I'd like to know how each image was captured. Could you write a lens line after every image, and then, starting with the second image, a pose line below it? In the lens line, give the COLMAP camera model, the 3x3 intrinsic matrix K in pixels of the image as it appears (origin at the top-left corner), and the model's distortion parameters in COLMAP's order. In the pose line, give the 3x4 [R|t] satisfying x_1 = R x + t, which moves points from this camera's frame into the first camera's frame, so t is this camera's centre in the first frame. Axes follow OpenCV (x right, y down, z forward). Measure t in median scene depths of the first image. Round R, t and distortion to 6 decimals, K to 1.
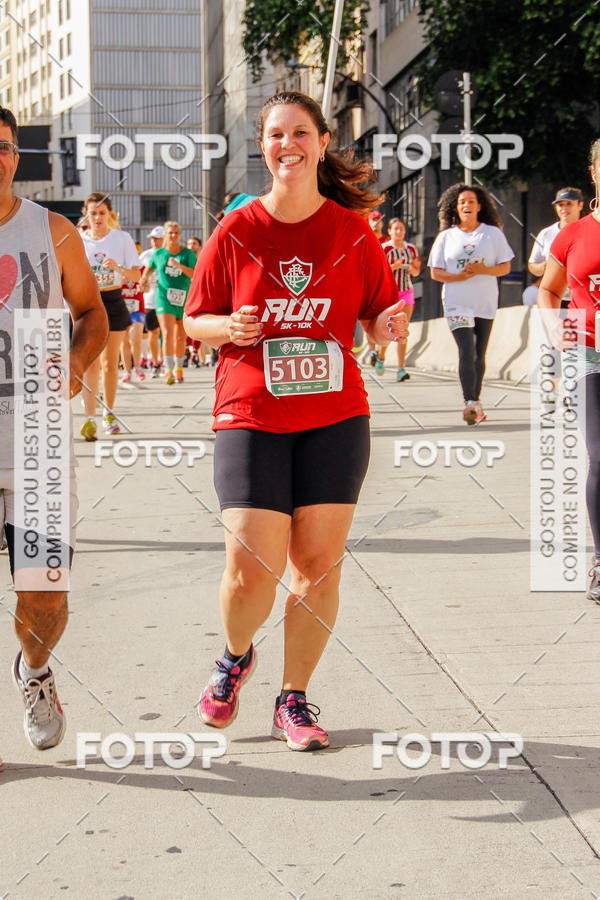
lens RADIAL K [[2587.5, 0, 340.0], [0, 2587.5, 396.2], [0, 0, 1]] dist [0.645296, -0.447854]
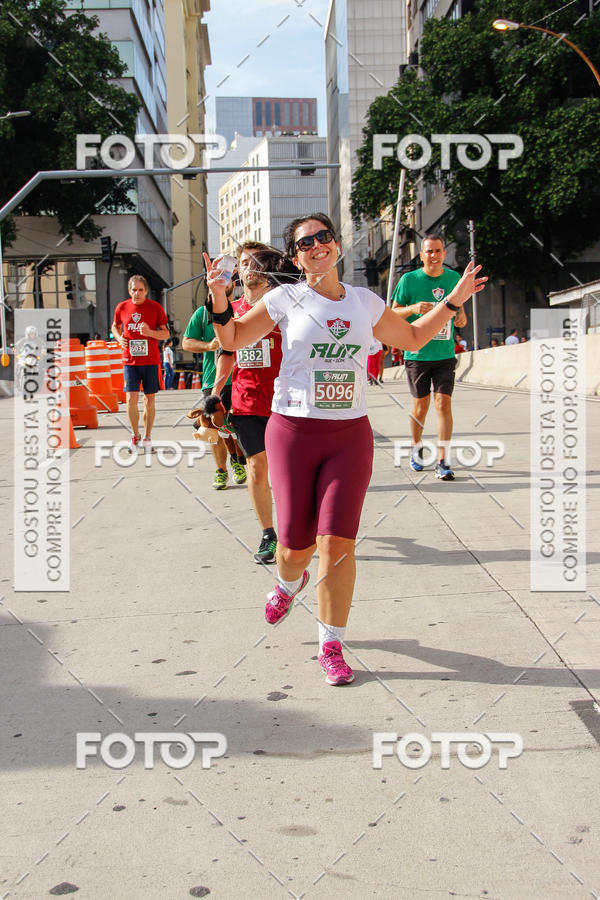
lens RADIAL K [[2110.7, 0, 229.6], [0, 2110.7, 448.7], [0, 0, 1]] dist [0.128510, 2.582459]
pose [[0.992299, -0.014489, -0.123016, 0.061225], [0.013633, 0.999877, -0.007798, 0.046488], [0.123114, 0.006061, 0.992374, -0.512245]]
